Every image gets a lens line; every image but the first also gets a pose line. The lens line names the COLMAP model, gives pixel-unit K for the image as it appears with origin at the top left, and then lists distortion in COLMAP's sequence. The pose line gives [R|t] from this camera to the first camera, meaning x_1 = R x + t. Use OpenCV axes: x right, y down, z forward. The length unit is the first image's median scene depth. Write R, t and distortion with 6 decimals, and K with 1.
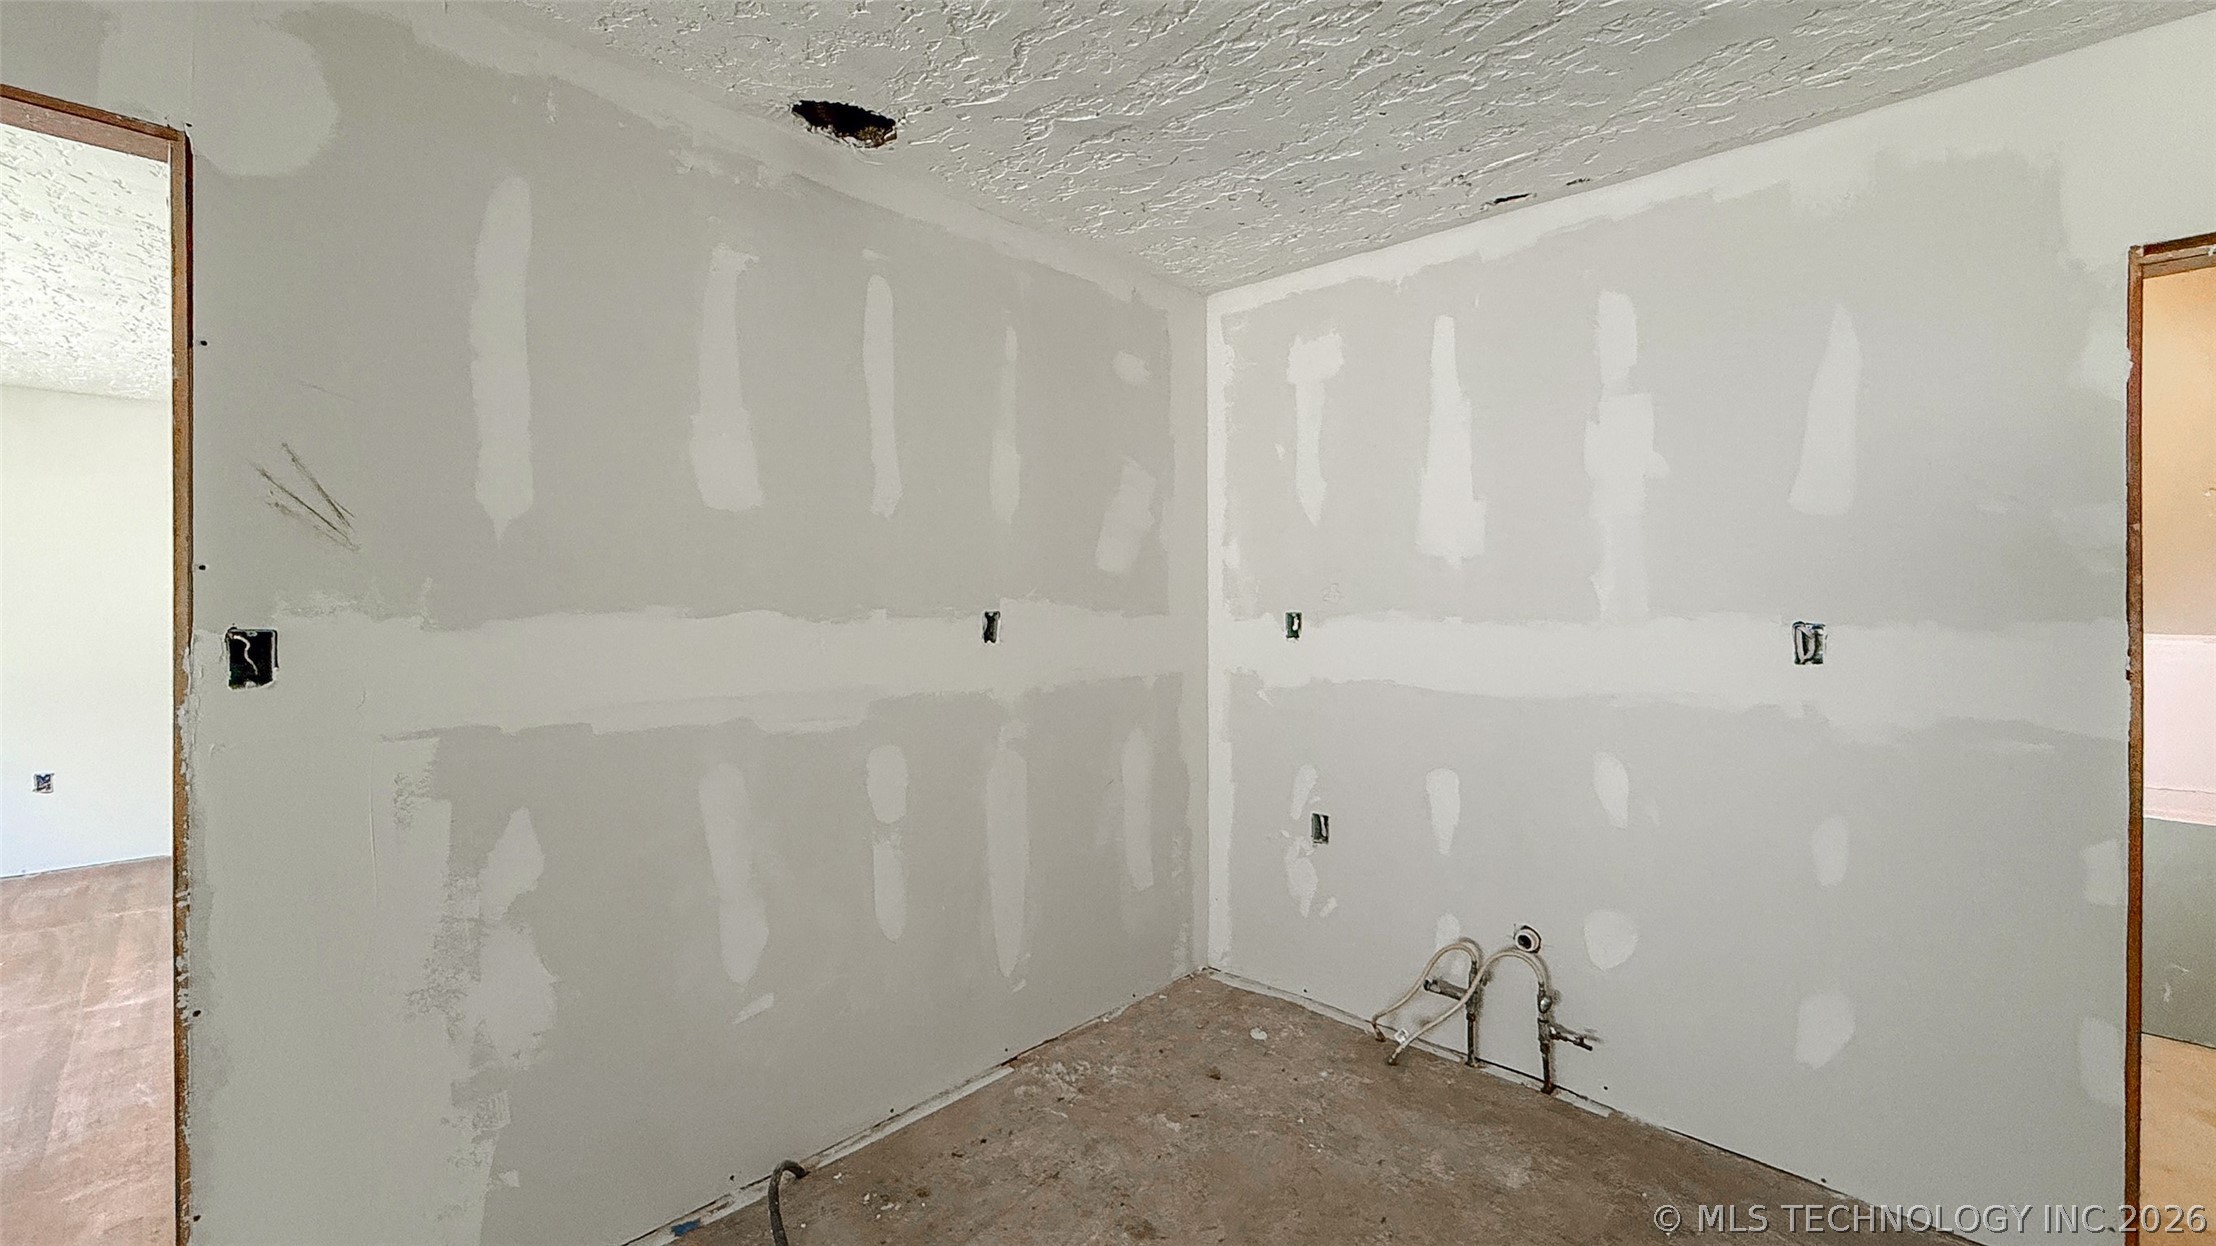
lens RADIAL K [[893.4, 0, 1156.8], [0, 893.4, 606.8], [0, 0, 1]] dist [0.000975, -0.000567]
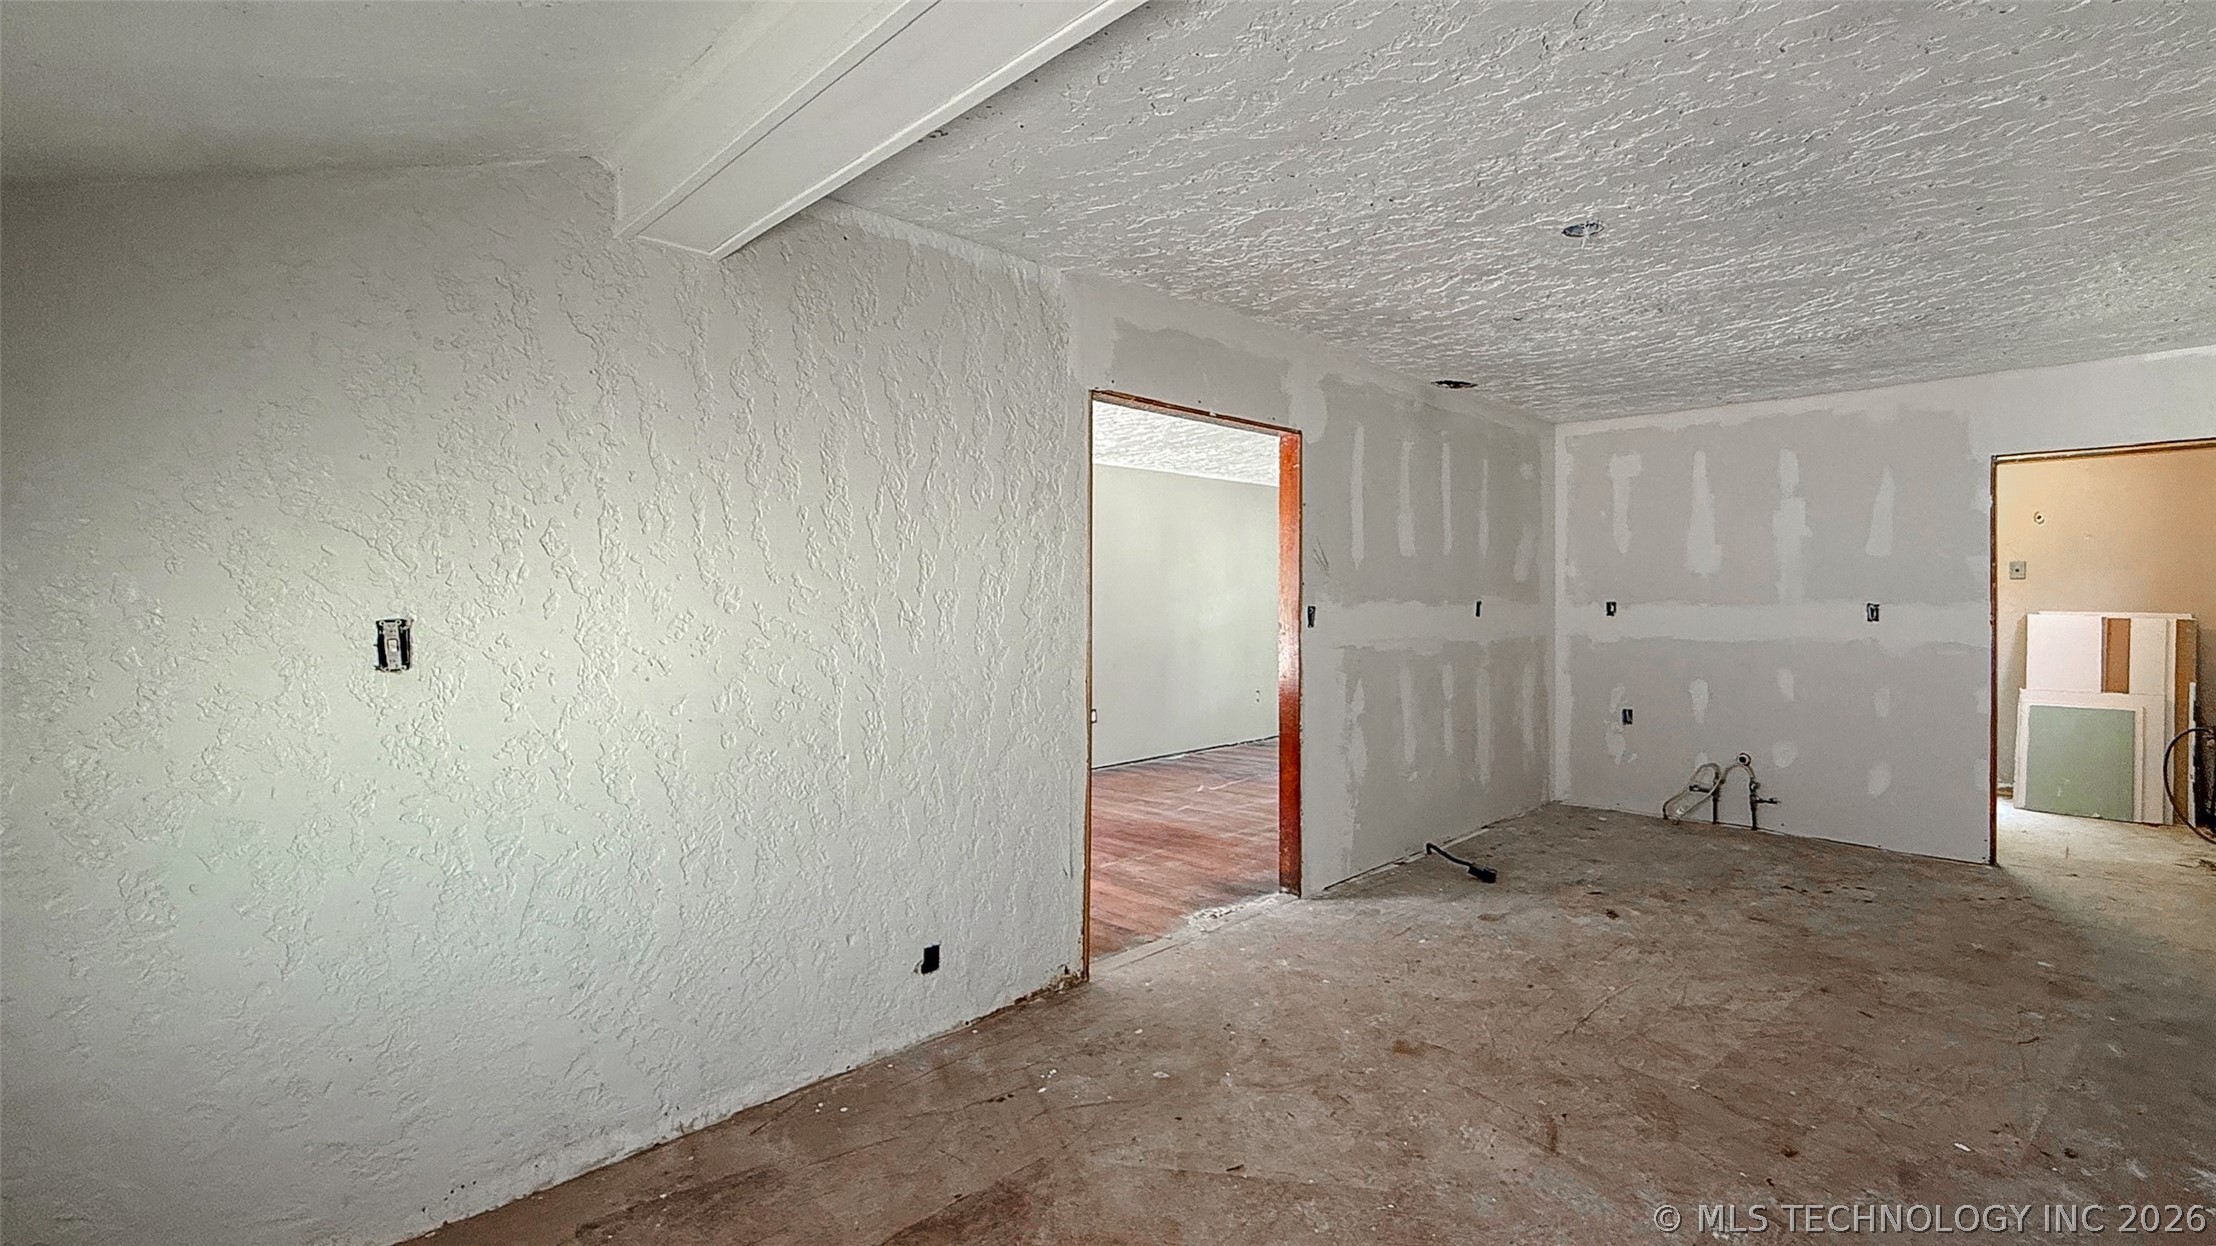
lens RADIAL K [[968.5, 0, 1278.3], [0, 968.5, 615.6], [0, 0, 1]] dist [-0.000740, -0.000363]
pose [[0.999457, -0.004117, 0.032682, -0.709108], [0.003836, 0.999955, 0.008642, 0.017525], [-0.032717, -0.008512, 0.999428, -1.159045]]
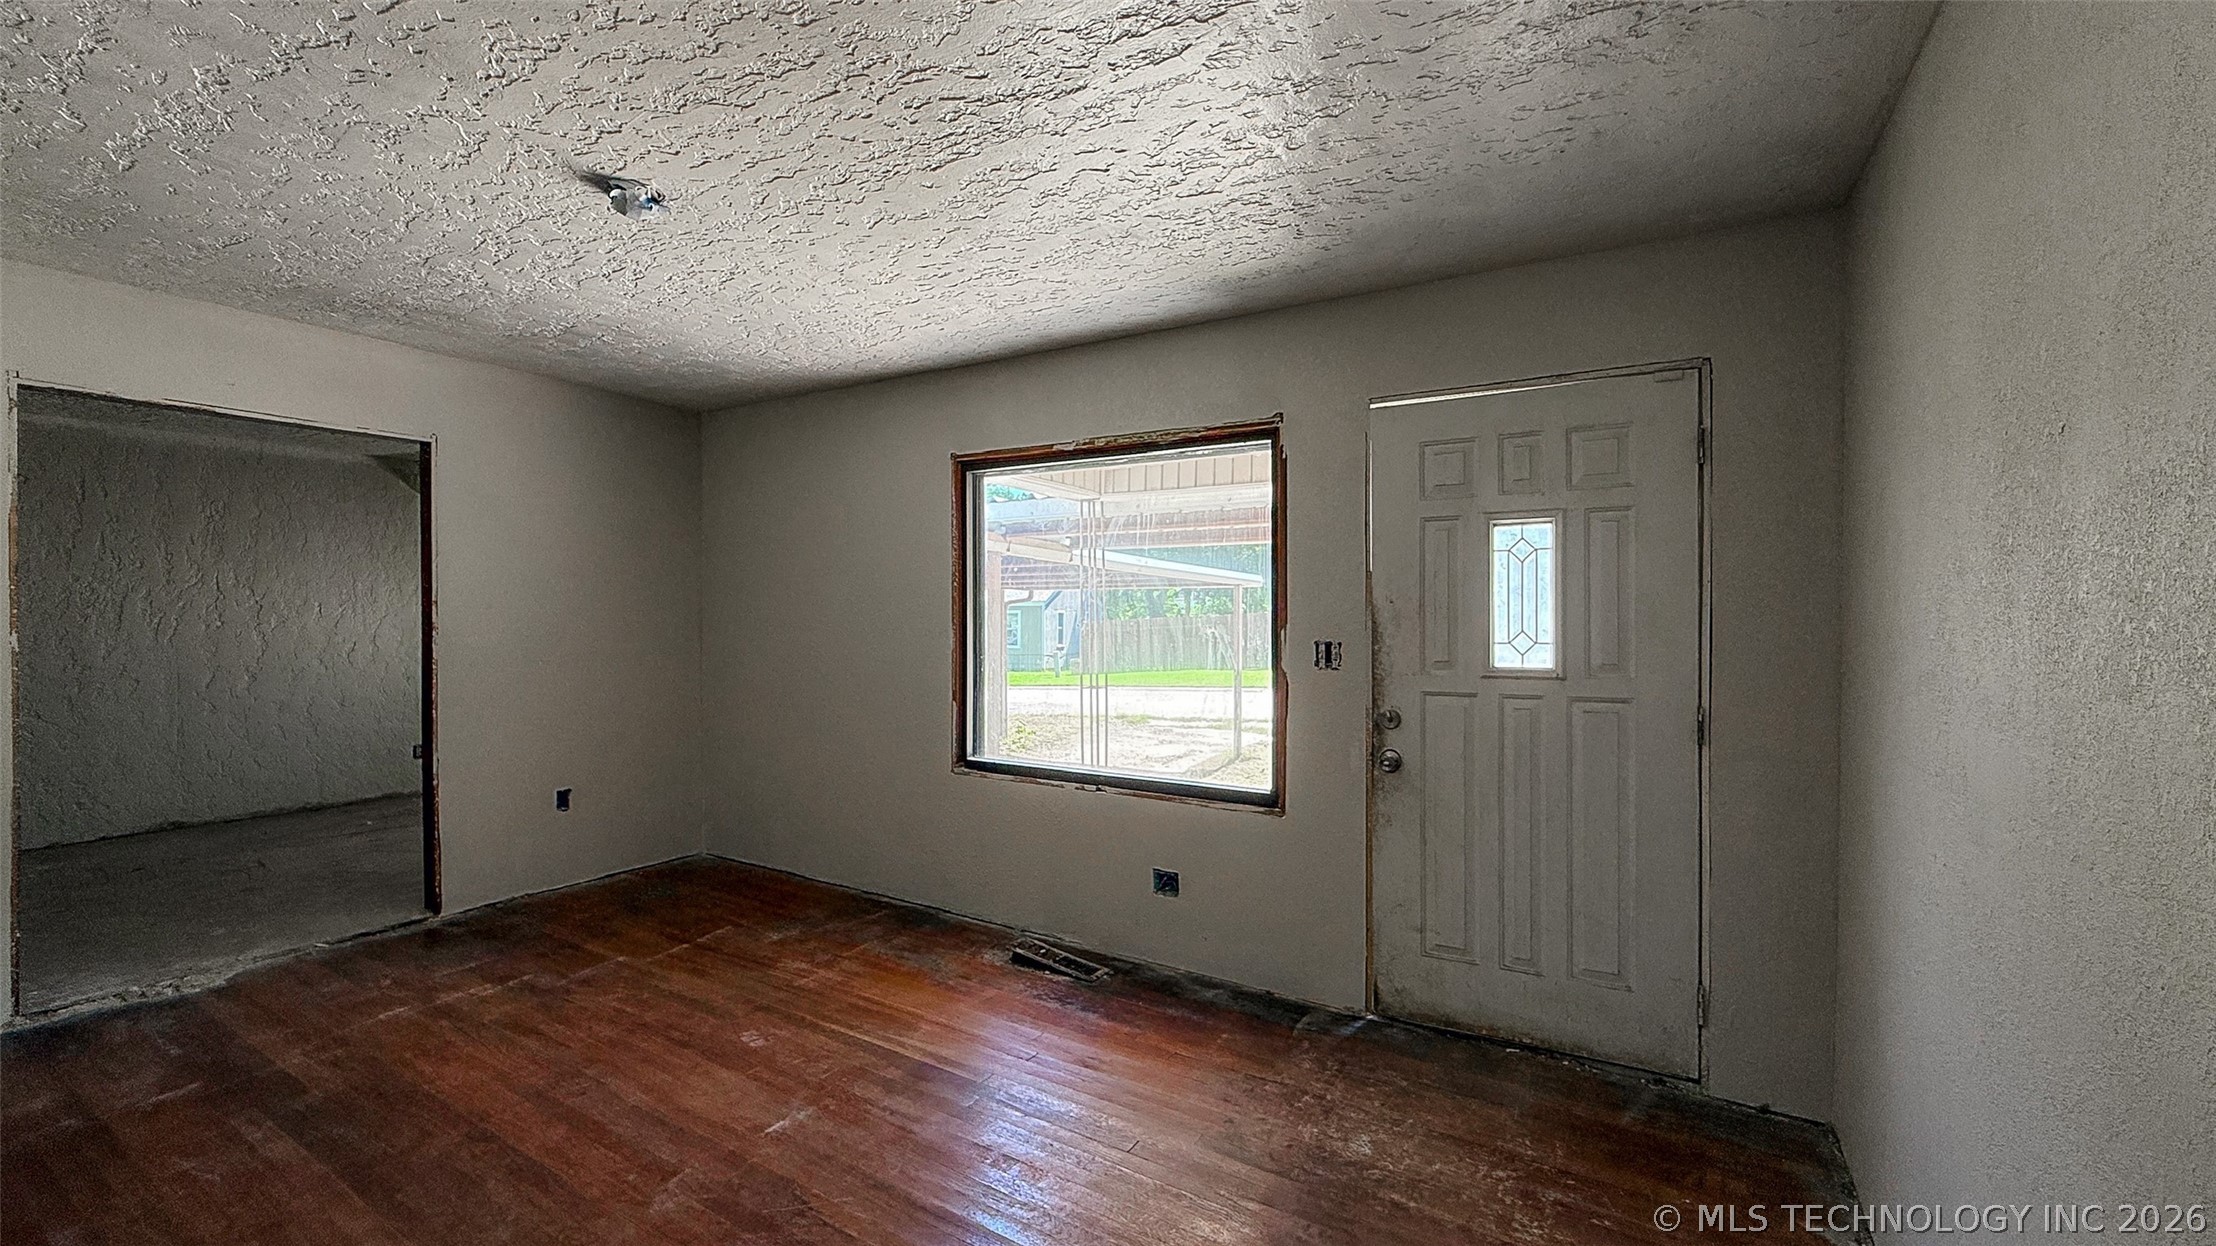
lens RADIAL K [[893.4, 0, 1100.6], [0, 893.4, 629.3], [0, 0, 1]] dist [0.000975, -0.000567]
pose [[-0.981036, -0.002538, -0.193808, -1.799737], [-0.007501, 0.999662, 0.024879, -0.006847], [0.193679, 0.025861, -0.980724, 1.966839]]
